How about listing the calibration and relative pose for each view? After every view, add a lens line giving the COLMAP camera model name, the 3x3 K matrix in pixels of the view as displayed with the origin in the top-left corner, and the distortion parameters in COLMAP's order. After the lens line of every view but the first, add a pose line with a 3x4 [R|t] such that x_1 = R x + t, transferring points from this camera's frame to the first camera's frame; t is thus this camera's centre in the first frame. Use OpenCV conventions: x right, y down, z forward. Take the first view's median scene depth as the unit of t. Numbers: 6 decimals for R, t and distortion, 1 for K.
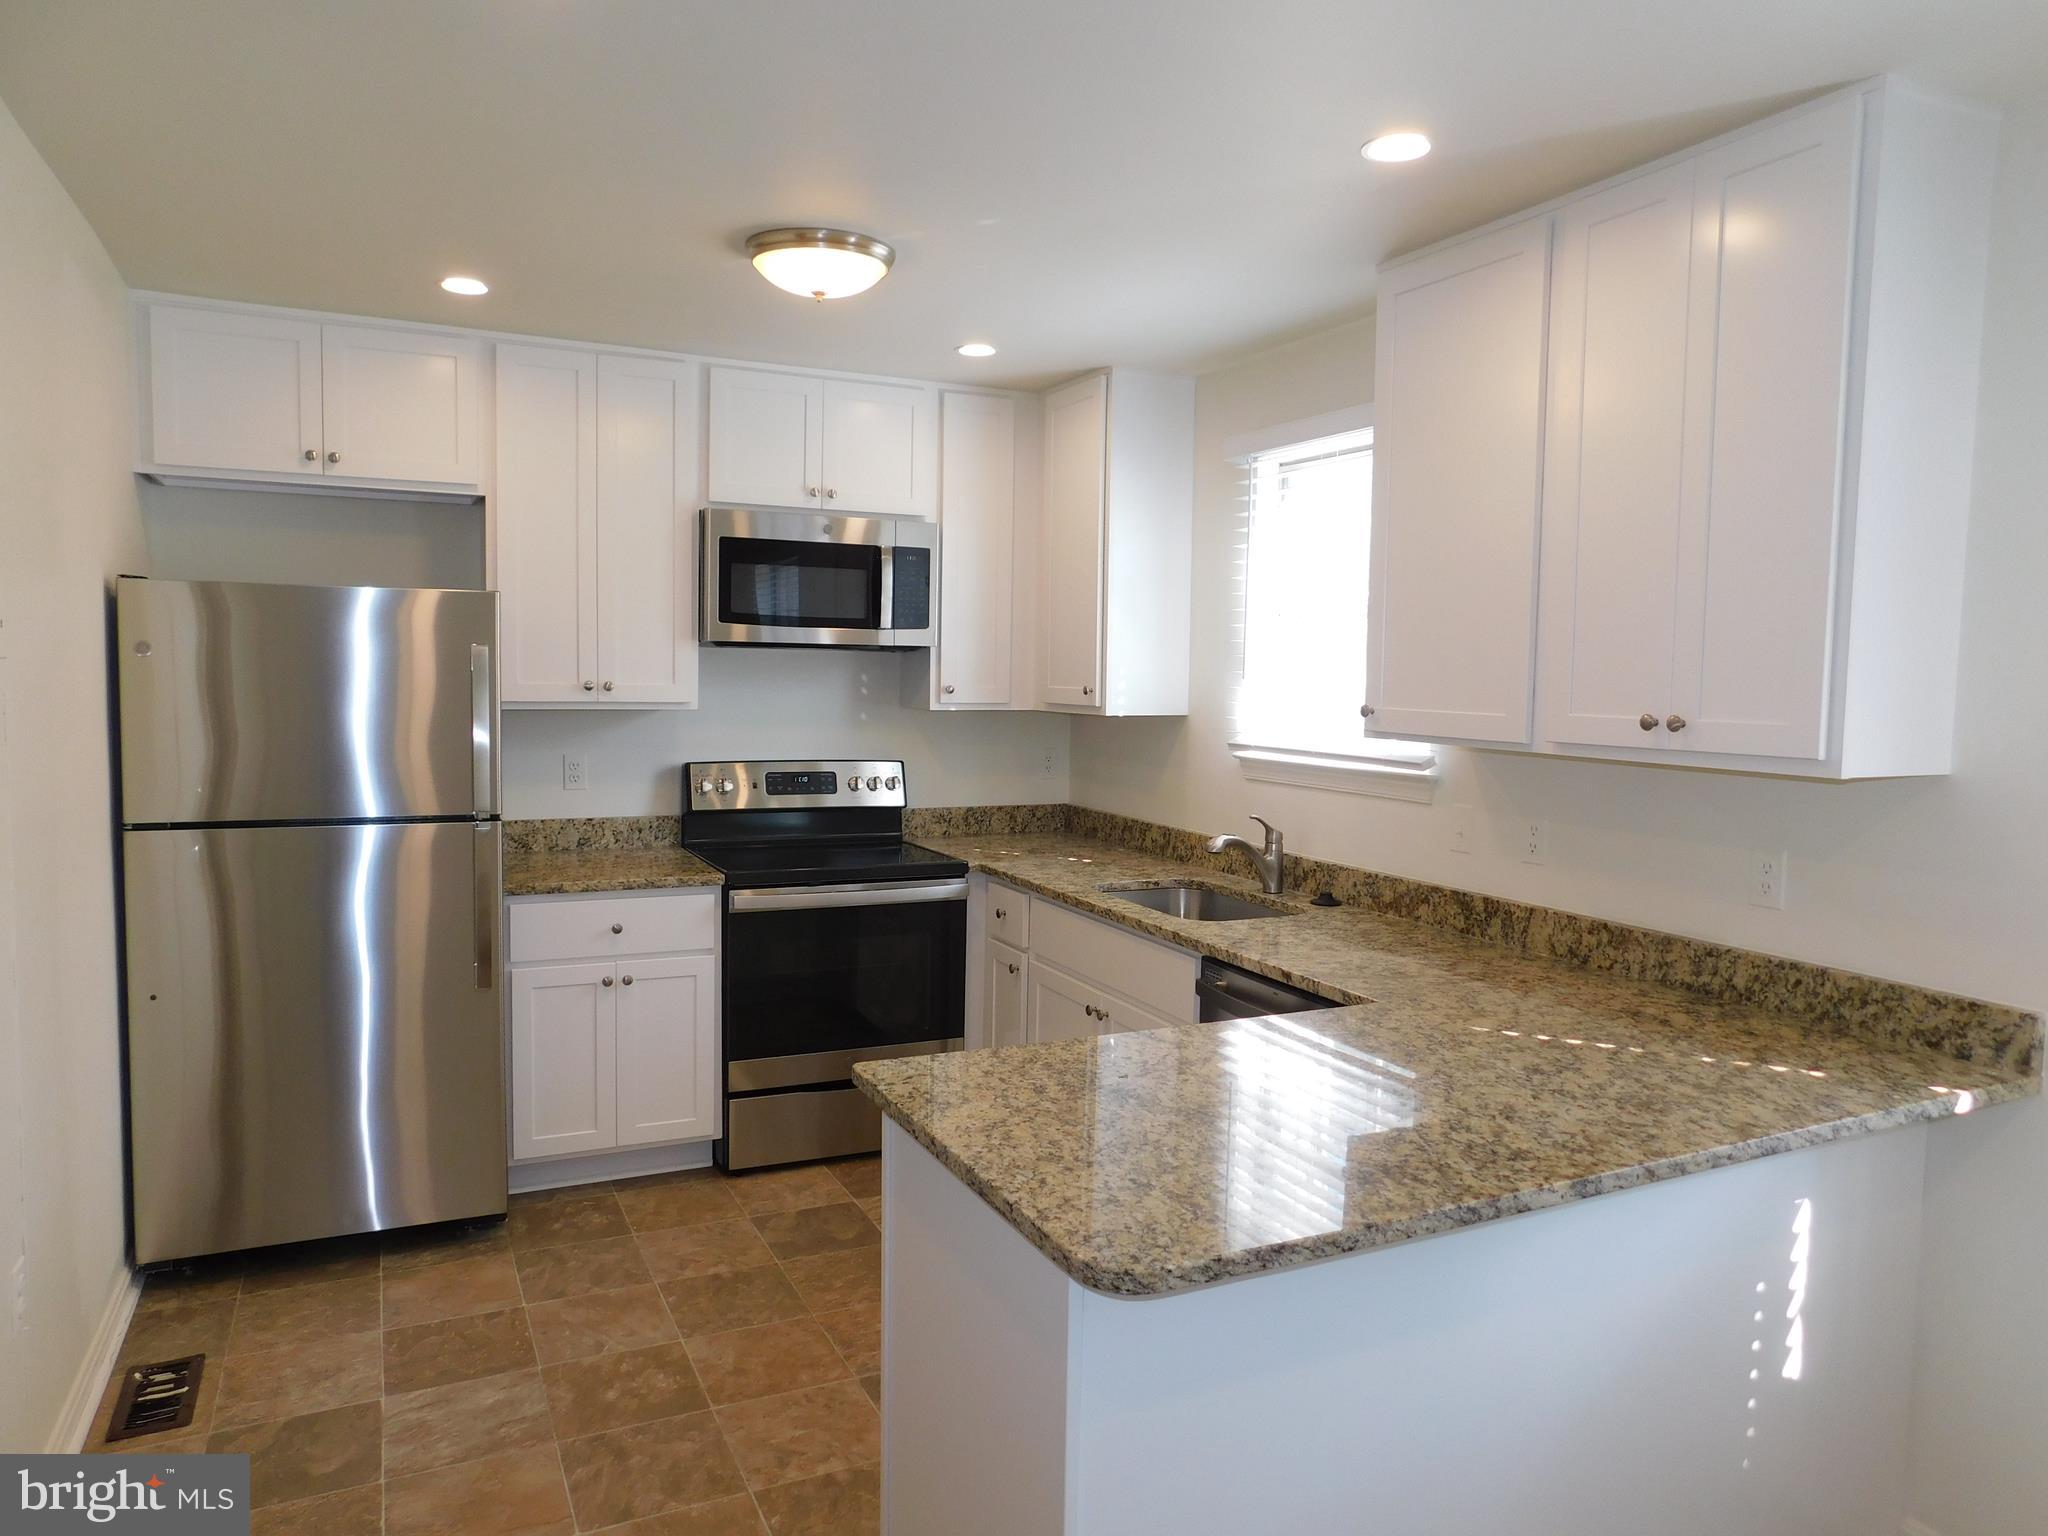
lens RADIAL K [[1353.4, 0, 1040.2], [0, 1353.4, 773.0], [0, 0, 1]] dist [-0.073294, 0.066027]
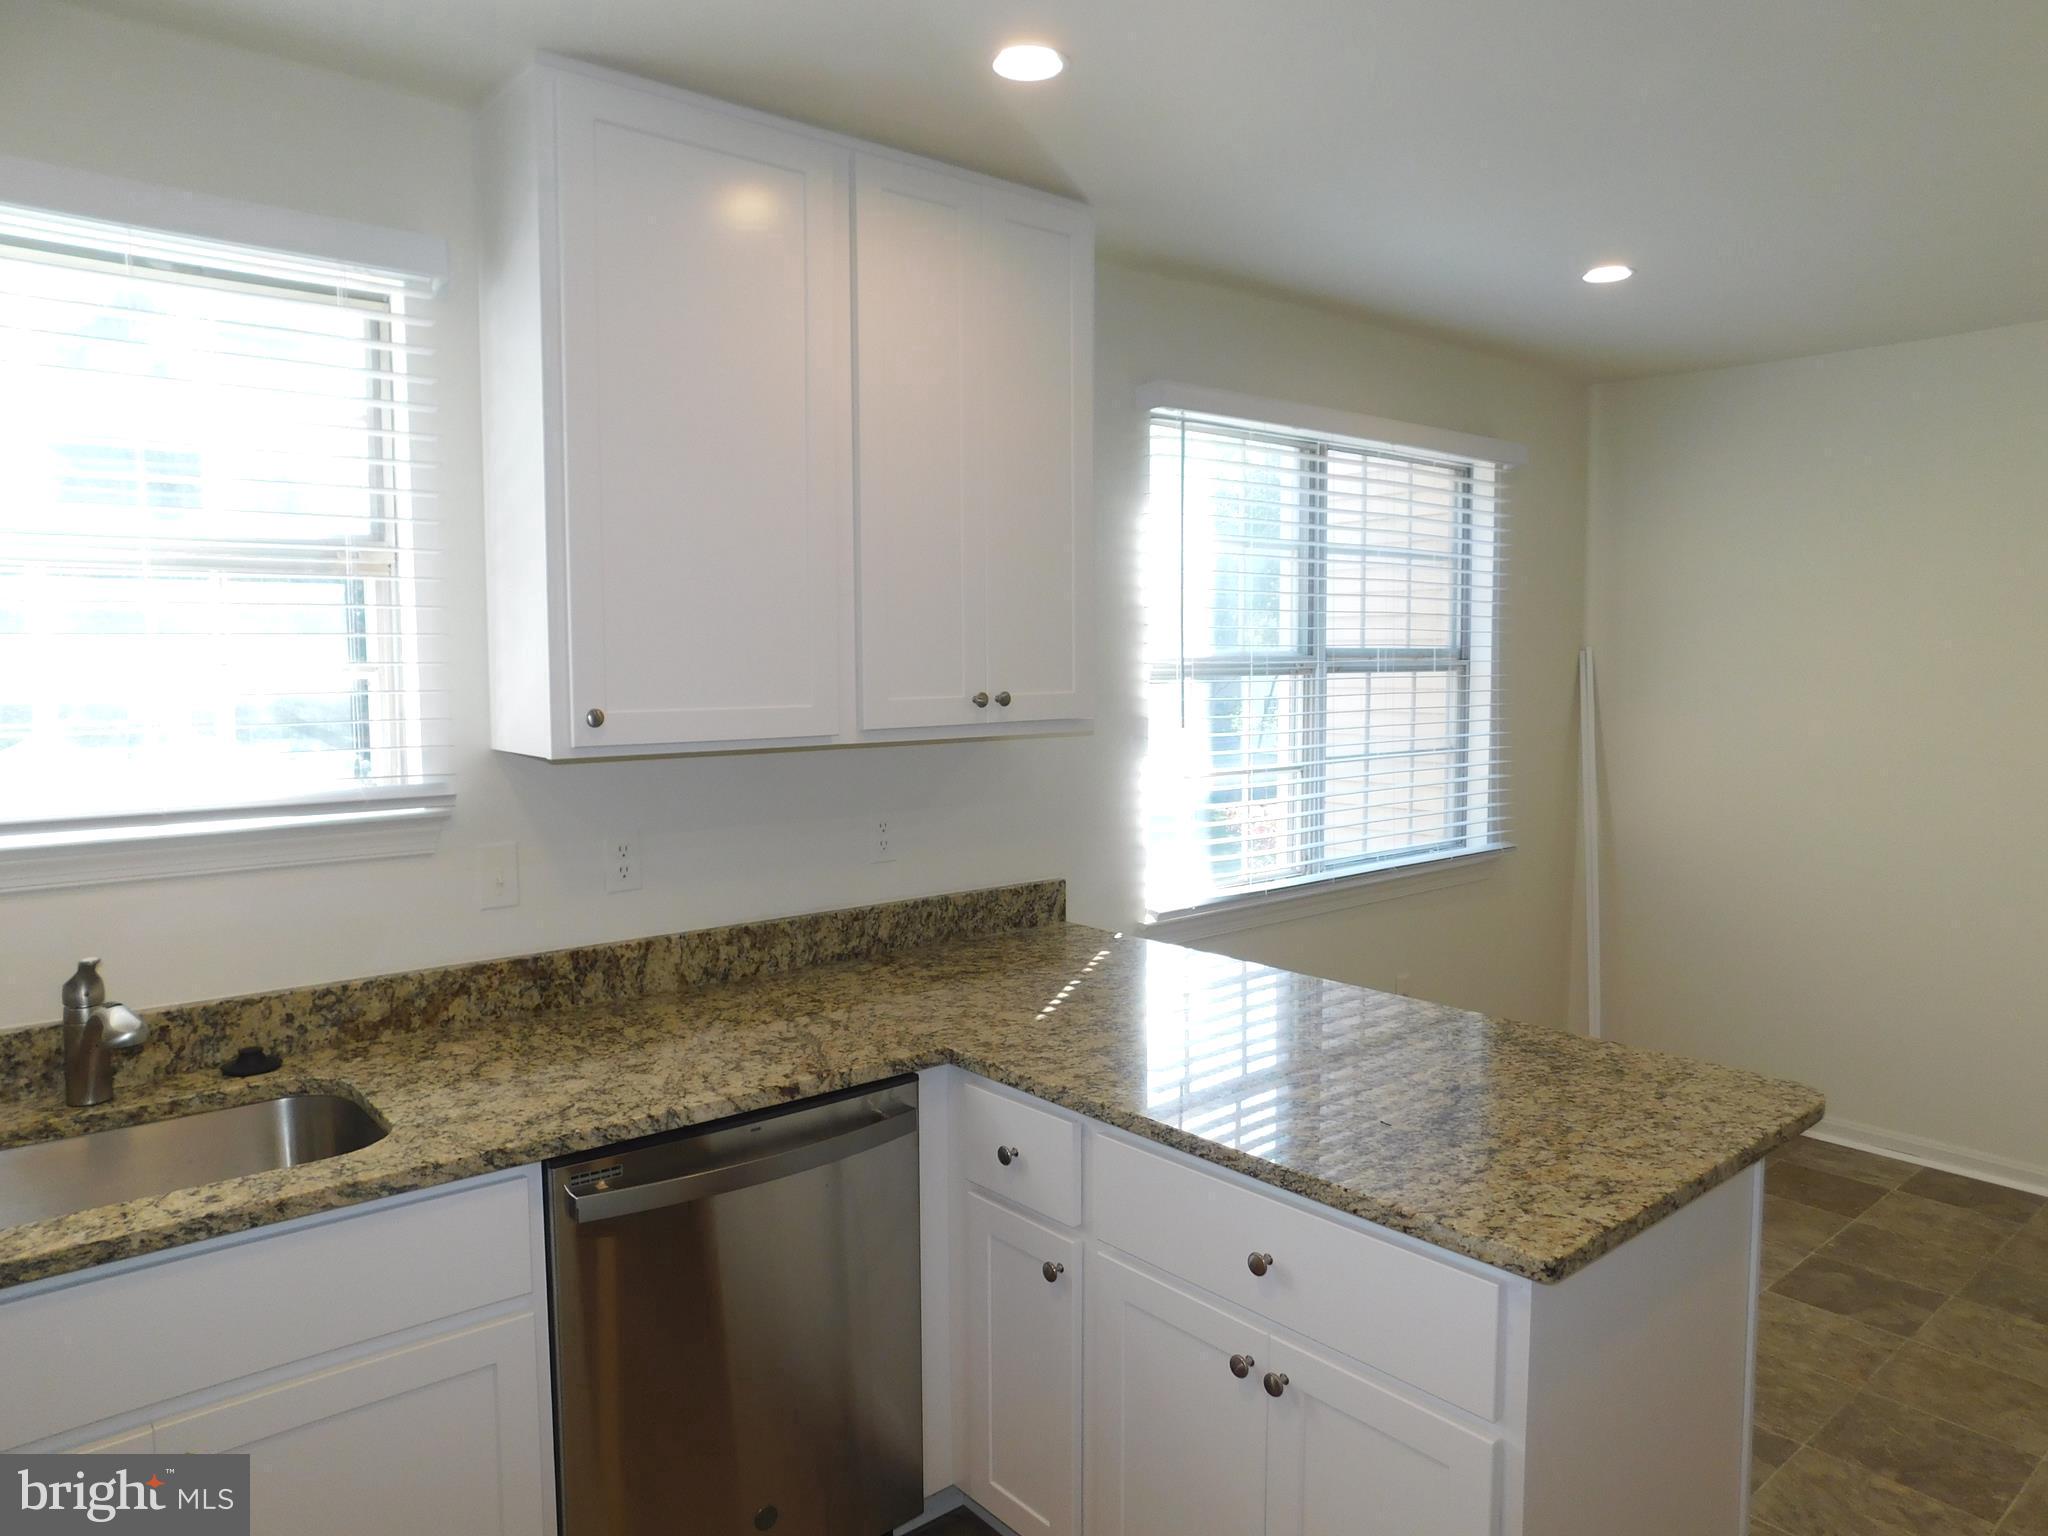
lens RADIAL K [[1358.2, 0, 1029.0], [0, 1358.2, 772.1], [0, 0, 1]] dist [-0.075400, 0.065833]
pose [[-0.240018, -0.101558, 0.965441, -0.444386], [0.074875, 0.989613, 0.122716, -0.080502], [-0.967877, 0.101741, -0.229921, 0.879919]]
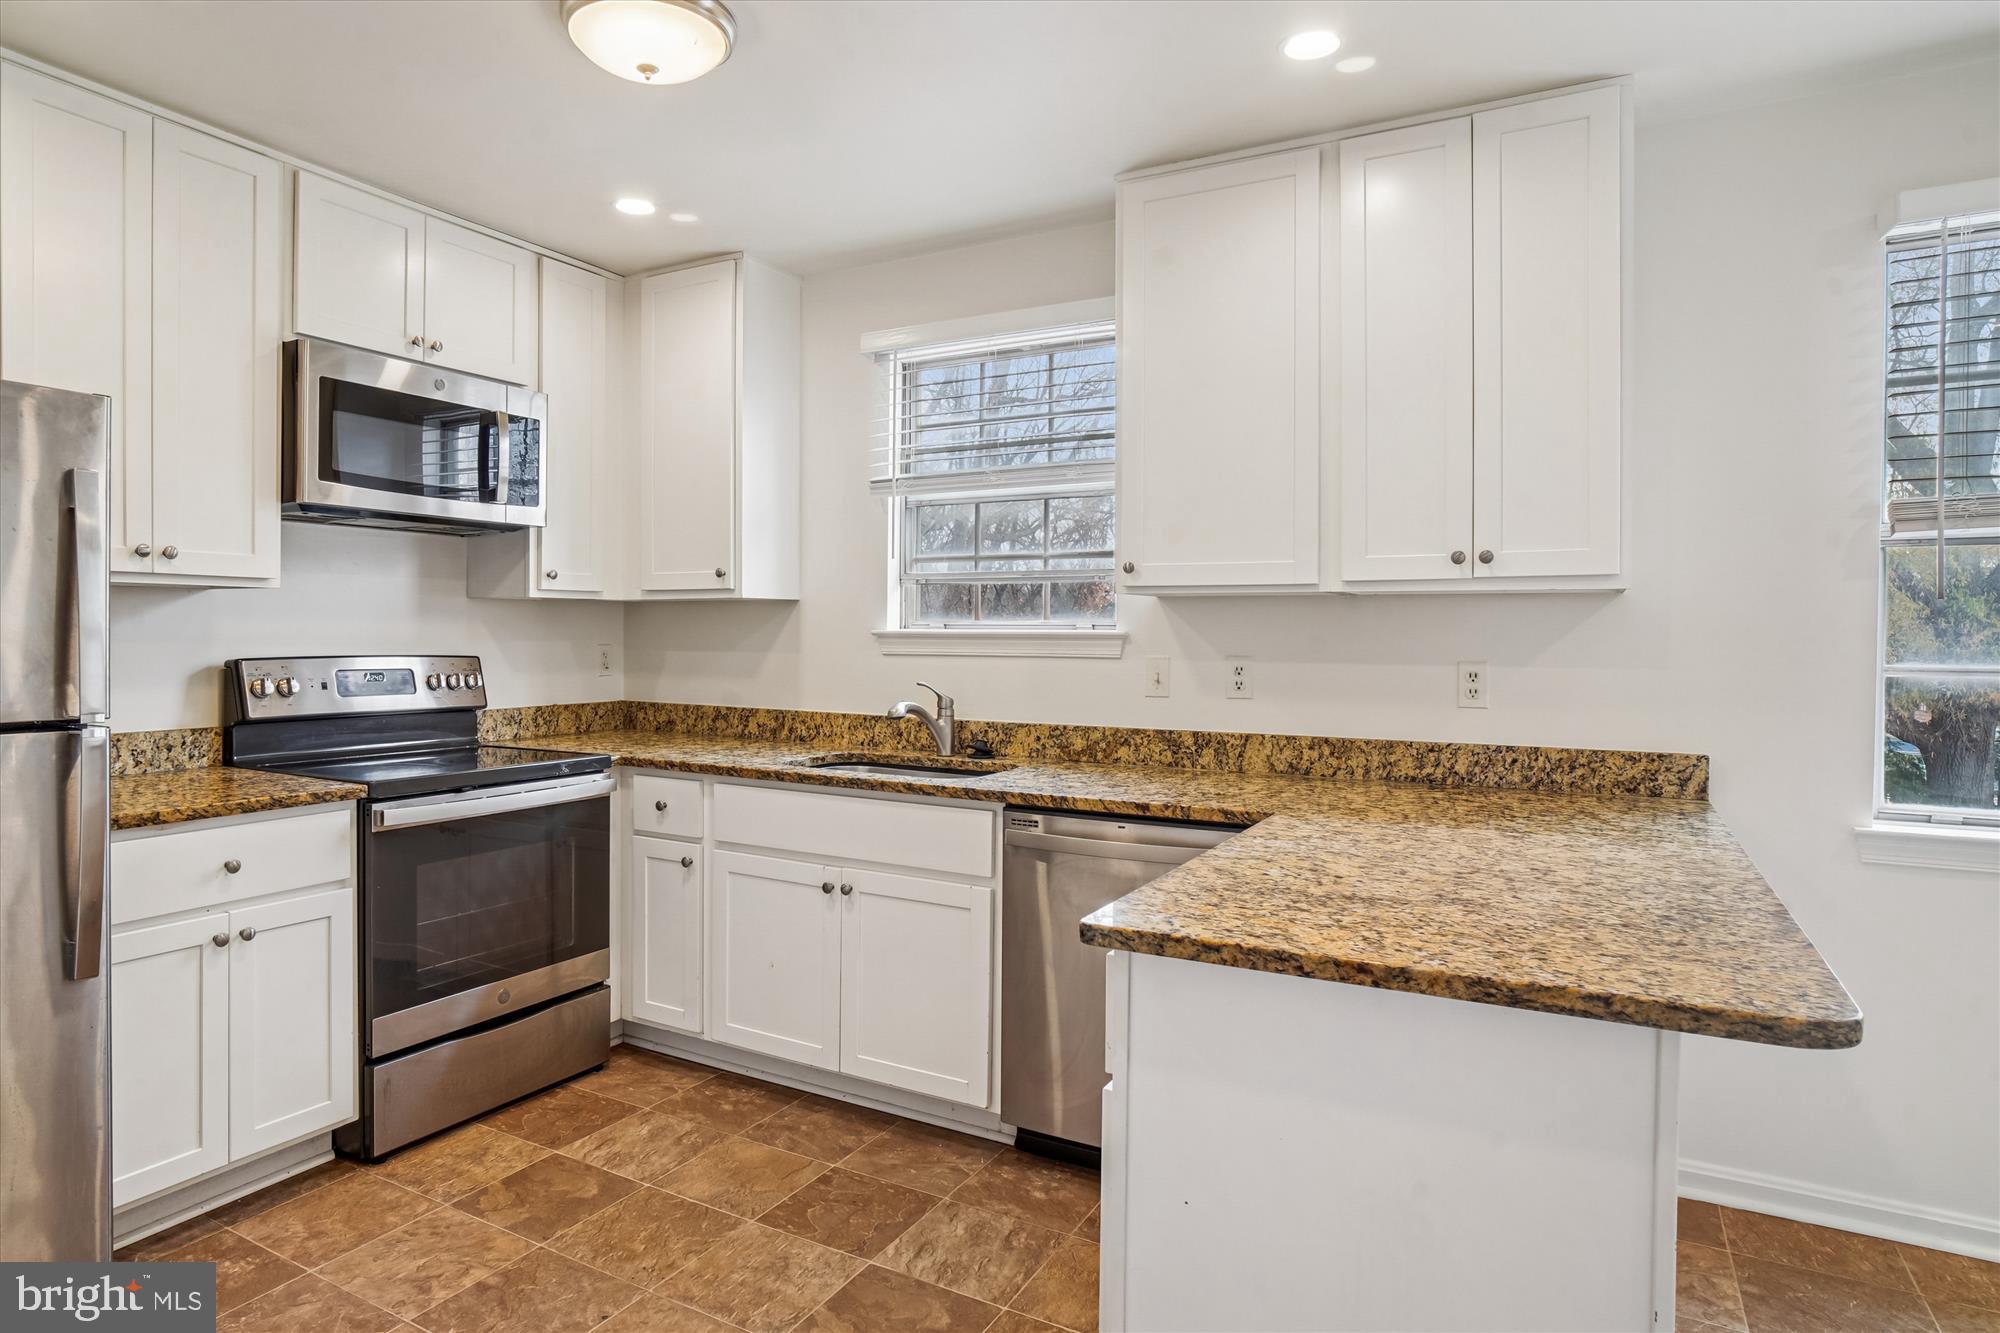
lens RADIAL K [[1129.5, 0, 945.2], [0, 1129.5, 650.3], [0, 0, 1]] dist [-0.059665, 0.034977]
pose [[0.830543, -0.022791, 0.556488, -0.372932], [0.052818, 0.997882, -0.037962, 0.045719], [-0.554444, 0.060921, 0.829988, 0.296048]]
